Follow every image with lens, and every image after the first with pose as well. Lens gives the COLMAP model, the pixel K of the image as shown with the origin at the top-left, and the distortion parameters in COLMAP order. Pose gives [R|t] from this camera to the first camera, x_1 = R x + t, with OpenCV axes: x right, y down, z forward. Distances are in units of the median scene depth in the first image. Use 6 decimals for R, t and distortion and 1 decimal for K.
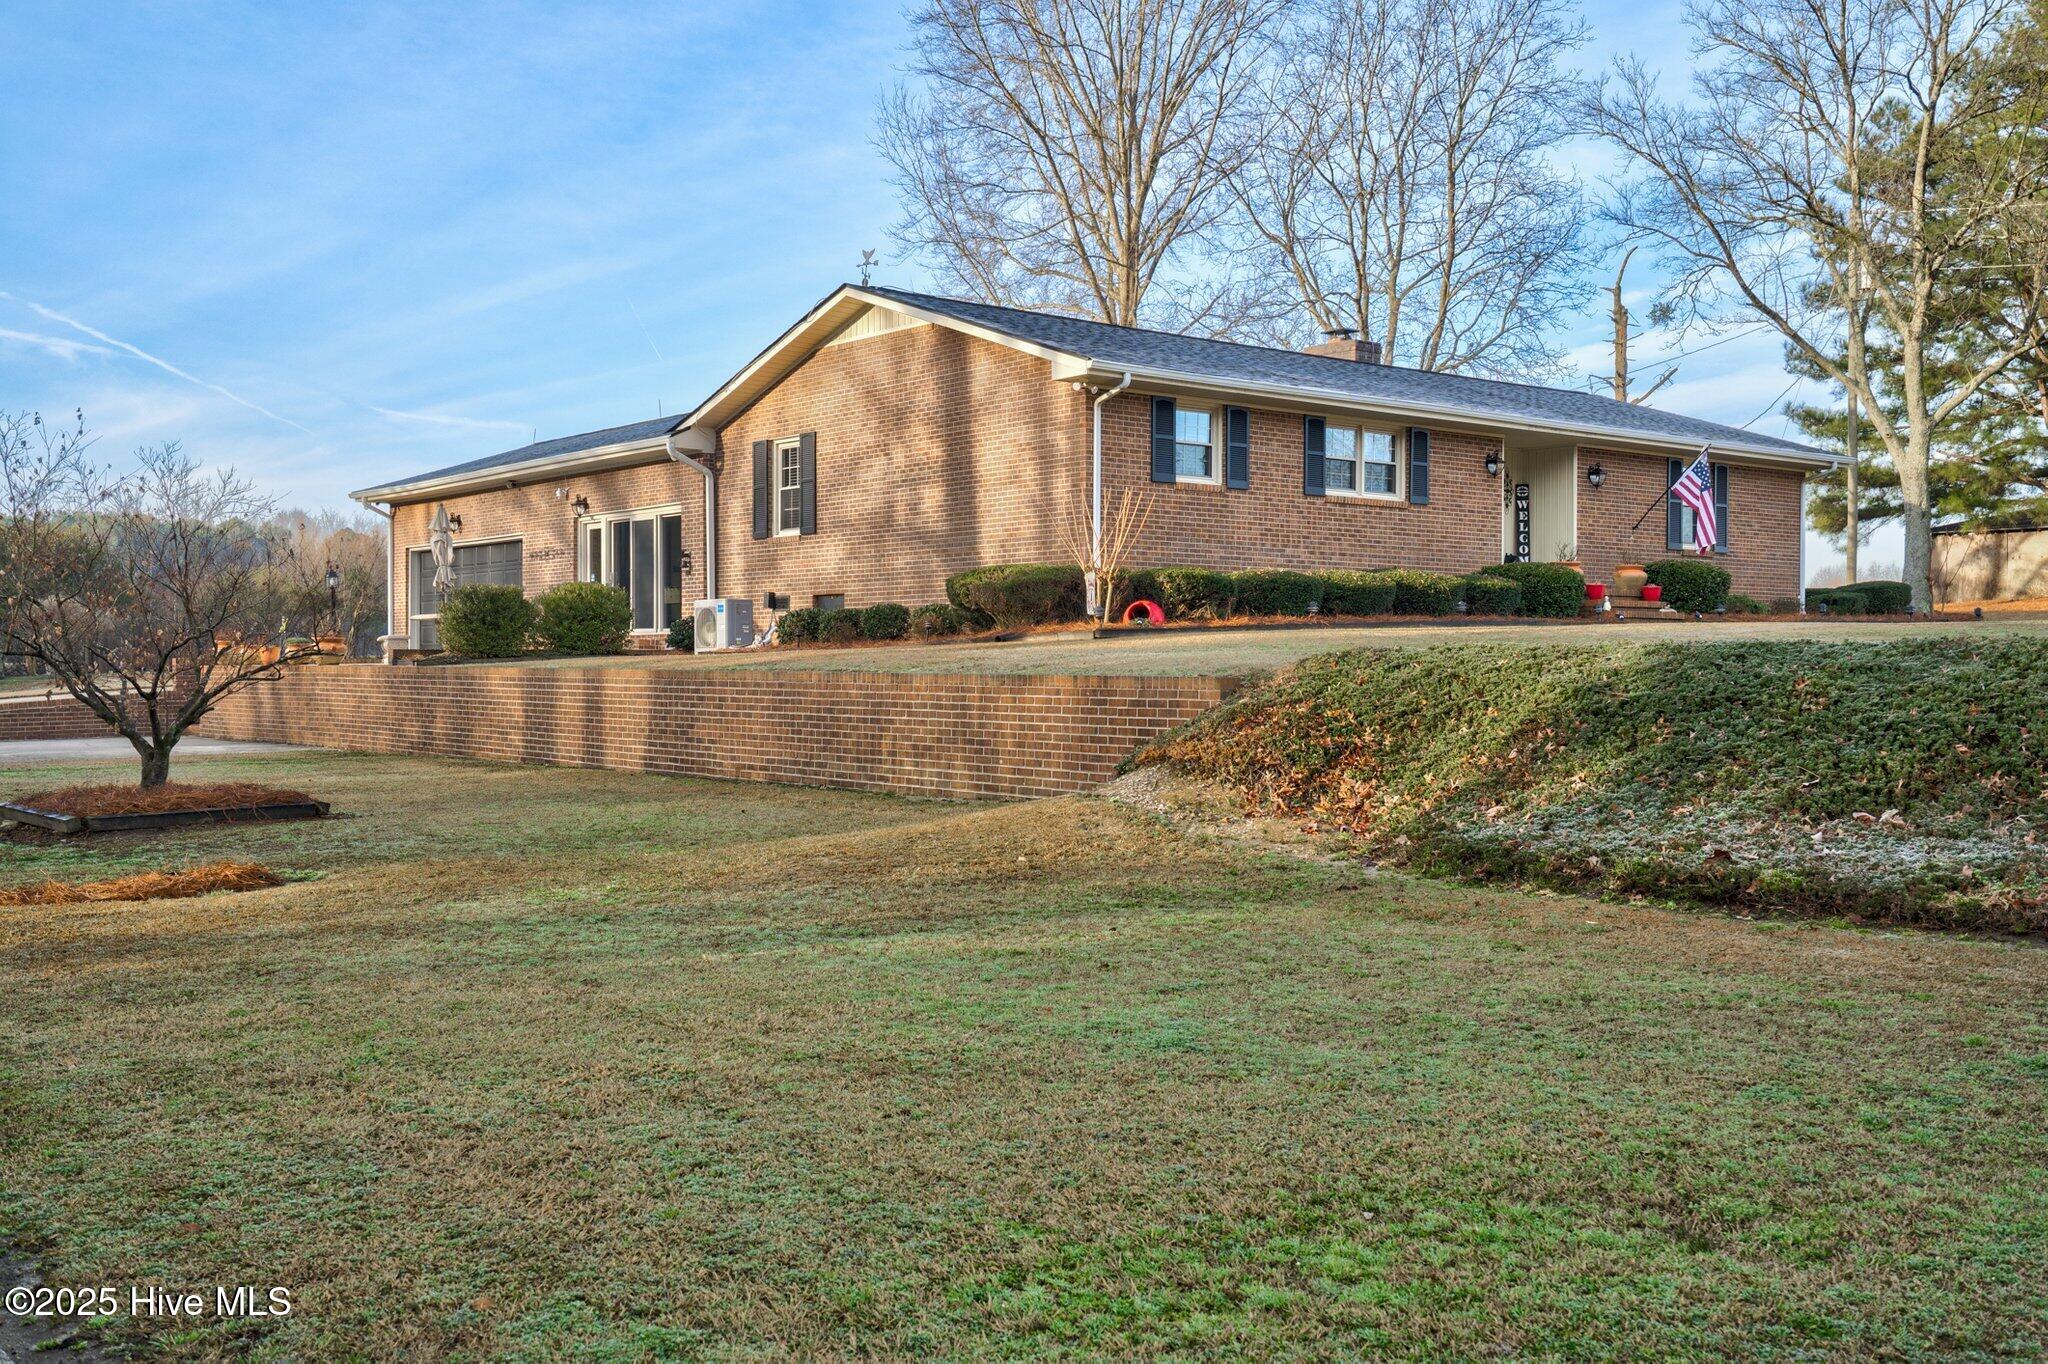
lens RADIAL K [[1793.8, 0, 1024.2], [0, 1793.8, 684.0], [0, 0, 1]] dist [-0.008123, -0.008470]
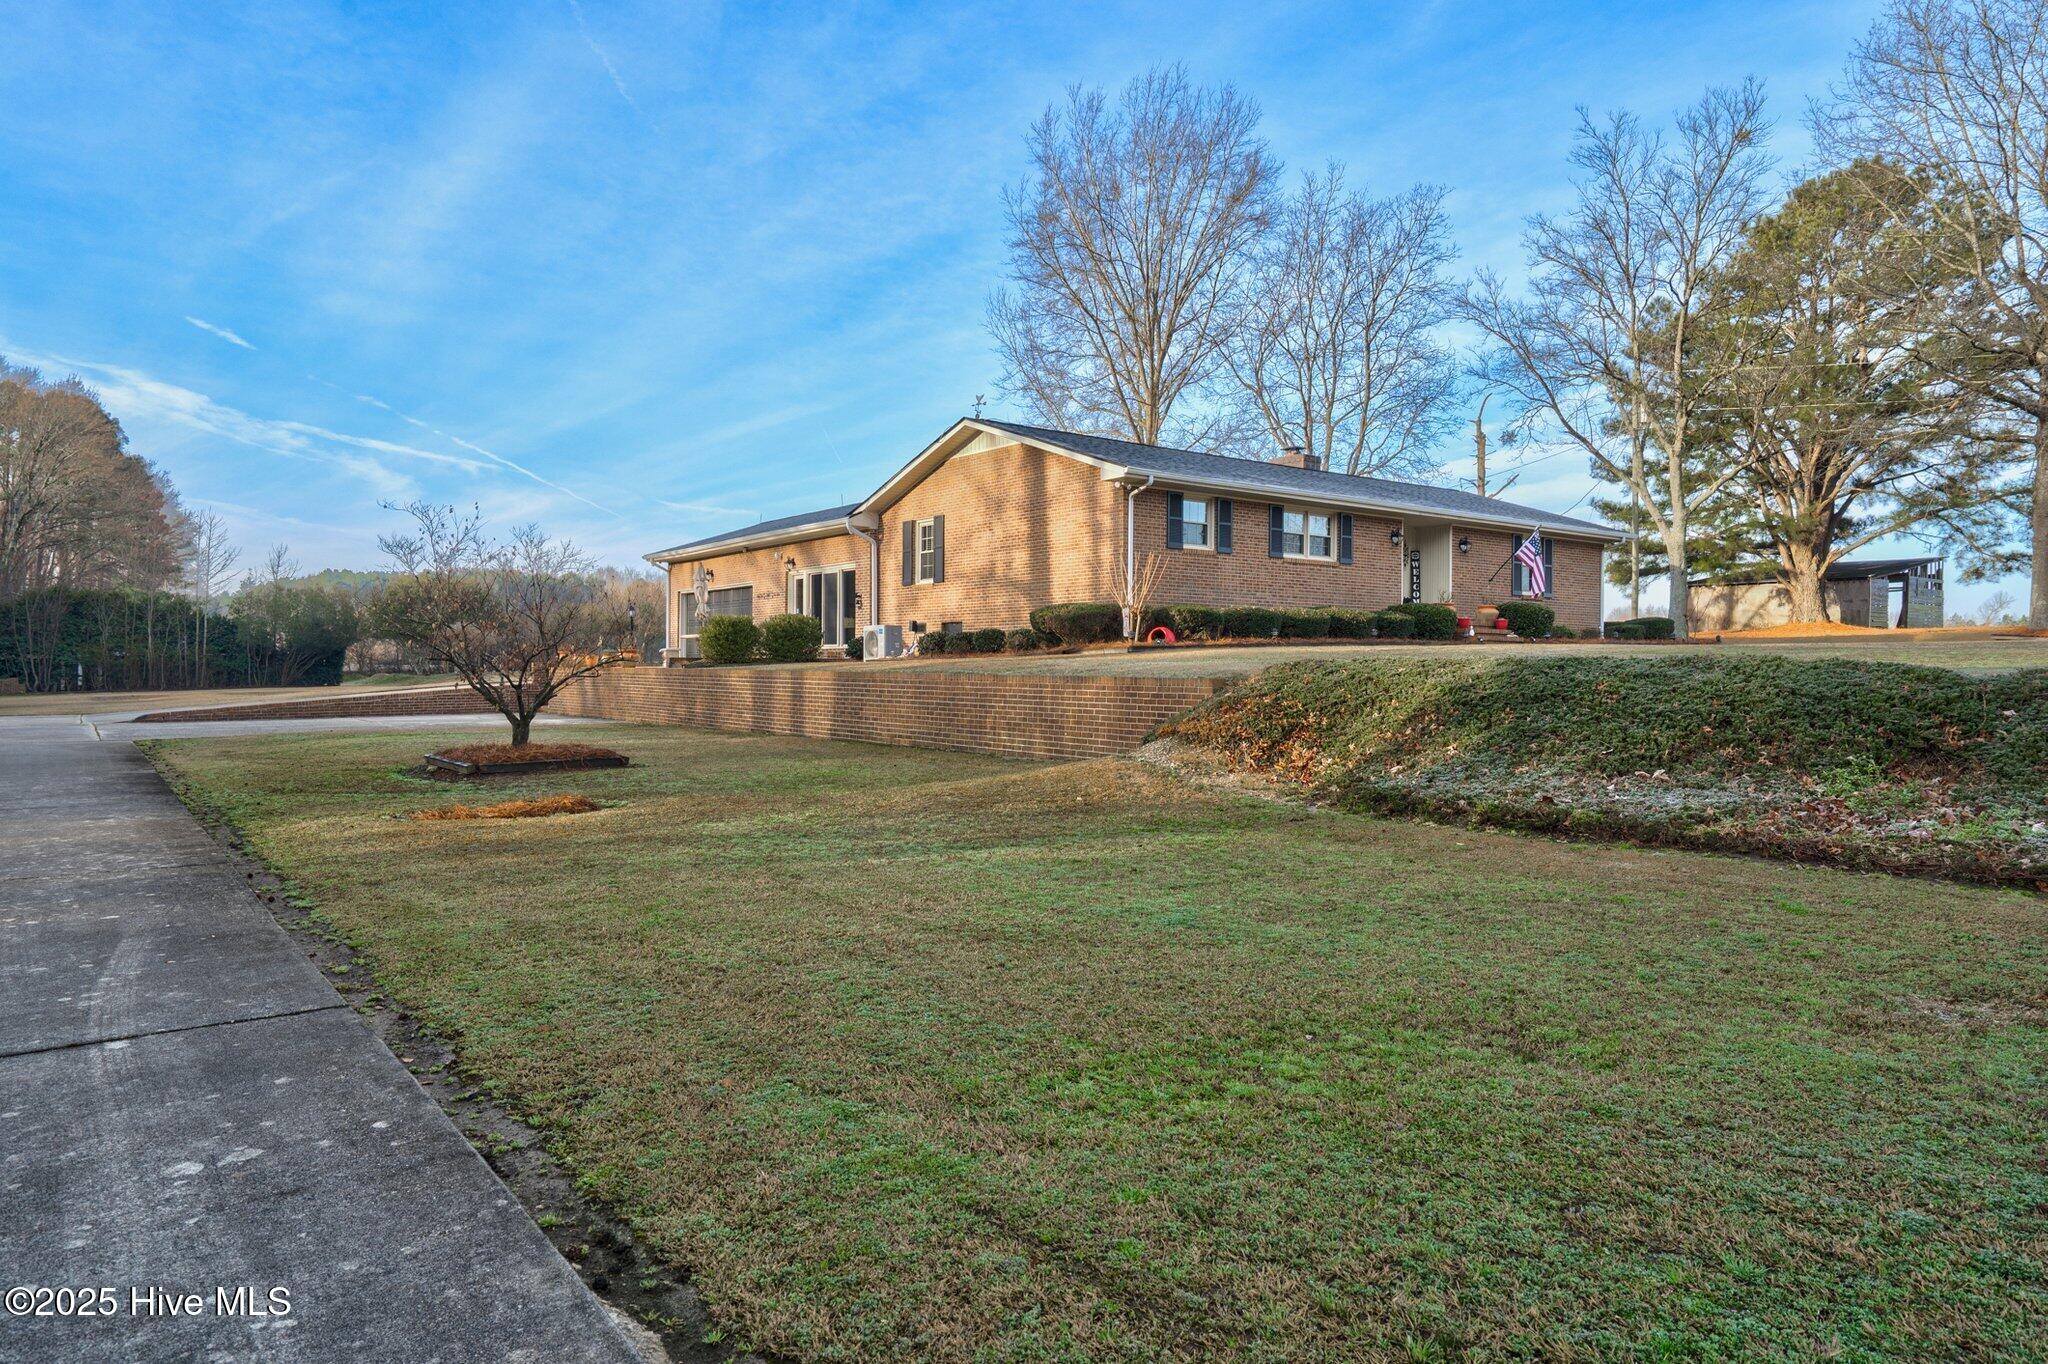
lens RADIAL K [[1172.8, 0, 1028.8], [0, 1172.8, 674.0], [0, 0, 1]] dist [-0.044579, -0.000572]
pose [[0.998921, 0.005397, -0.046119, 0.000902], [-0.005721, 0.999960, -0.006901, -0.000111], [0.046079, 0.007157, 0.998912, 0.012041]]
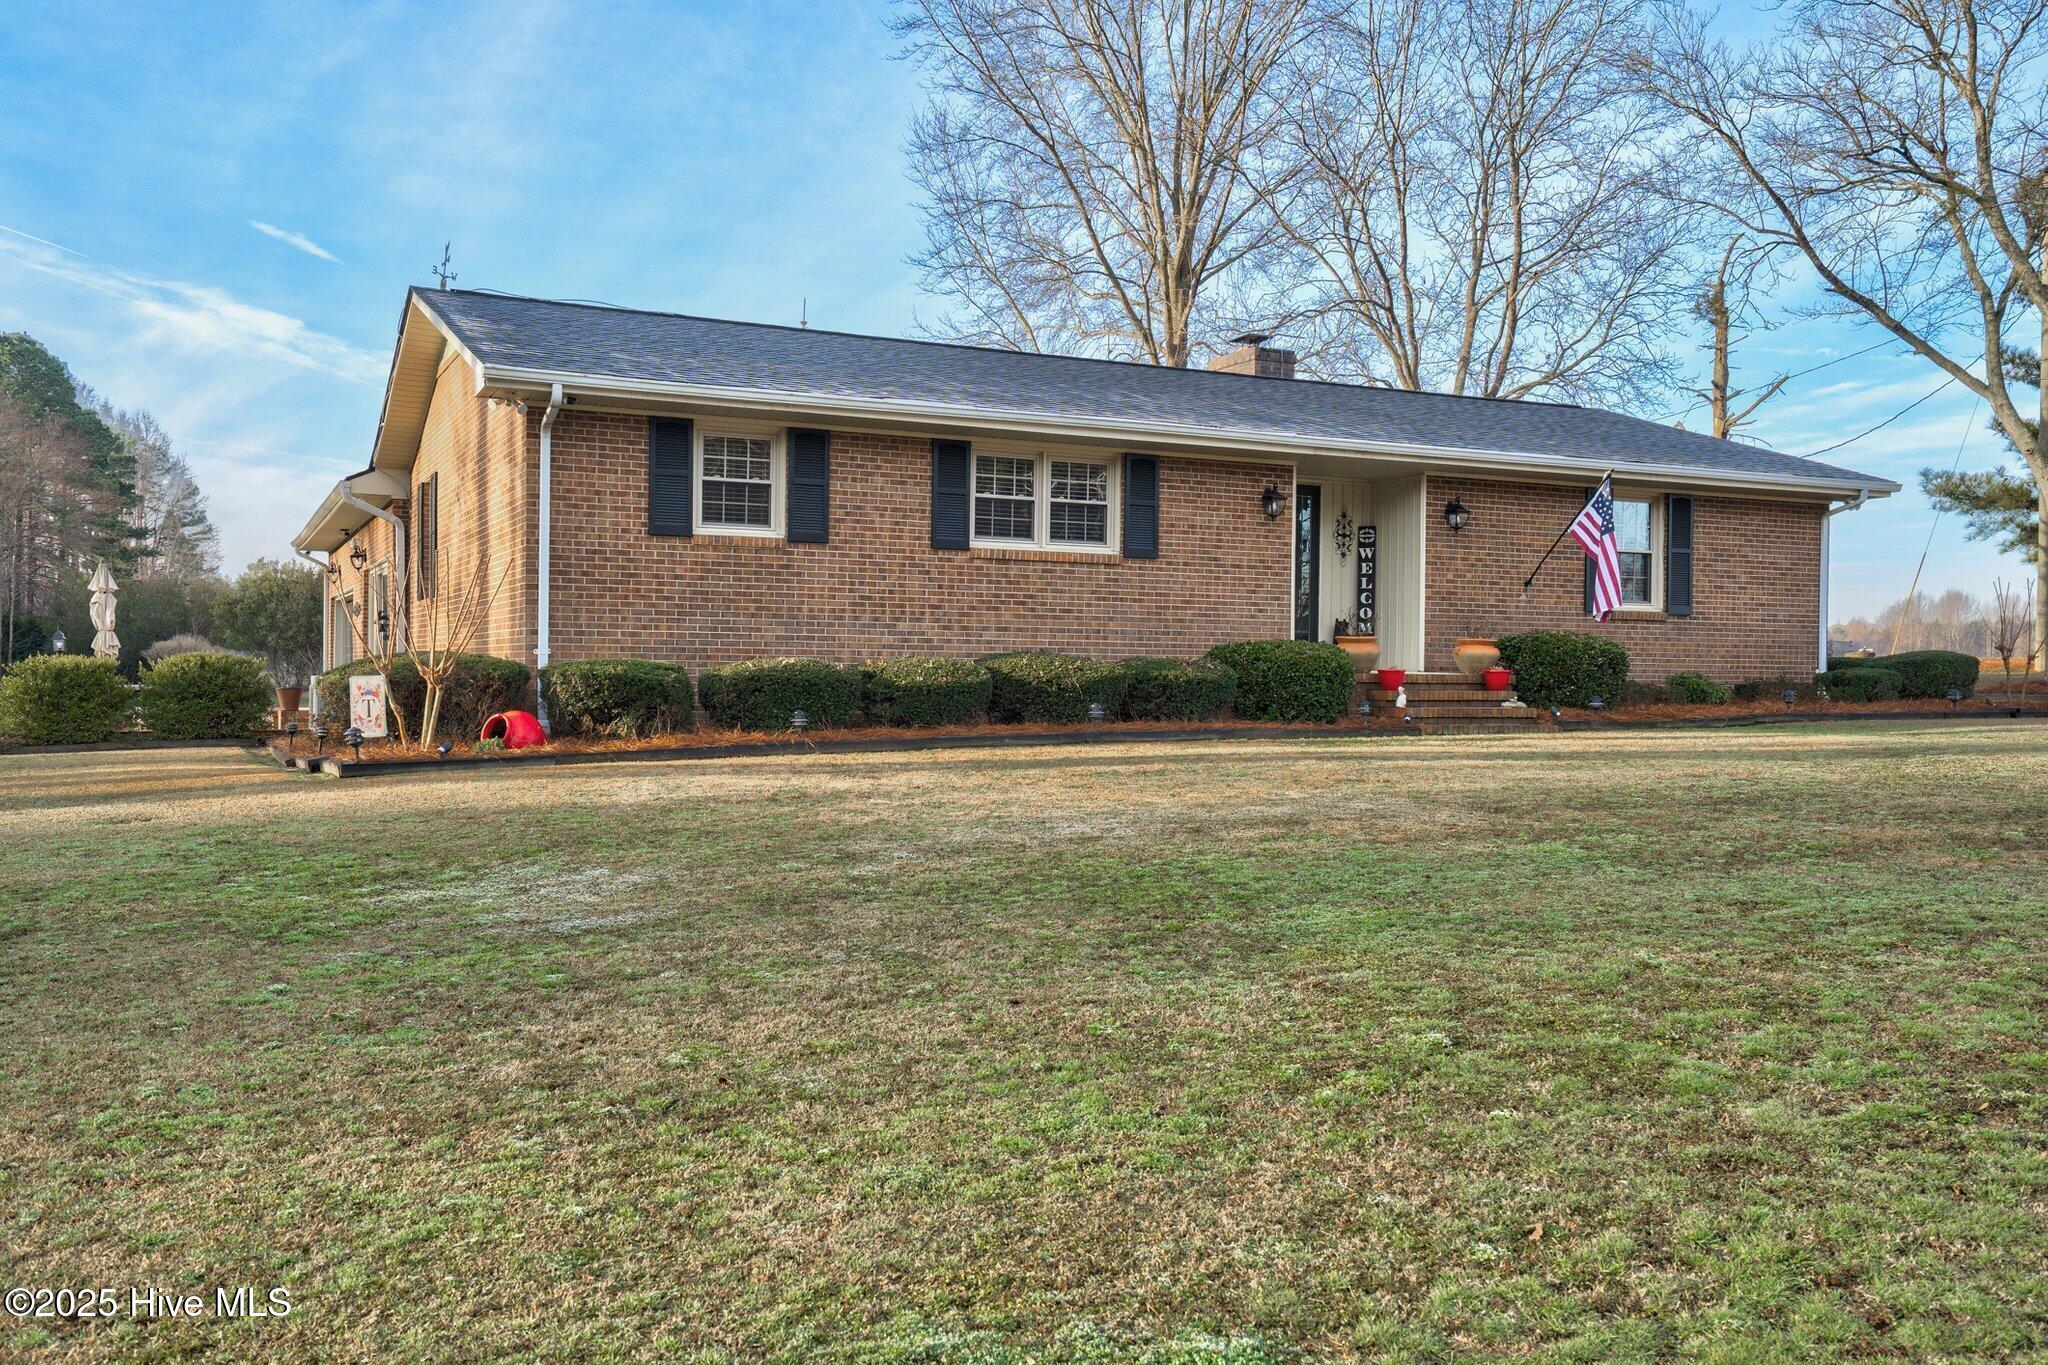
lens RADIAL K [[1545.2, 0, 1103.8], [0, 1545.2, 678.1], [0, 0, 1]] dist [0.007204, -0.005208]
pose [[0.979072, 0.013229, -0.203085, 0.302994], [-0.013540, 0.999908, -0.000142, -0.046061], [0.203064, 0.002889, 0.979161, 0.341558]]
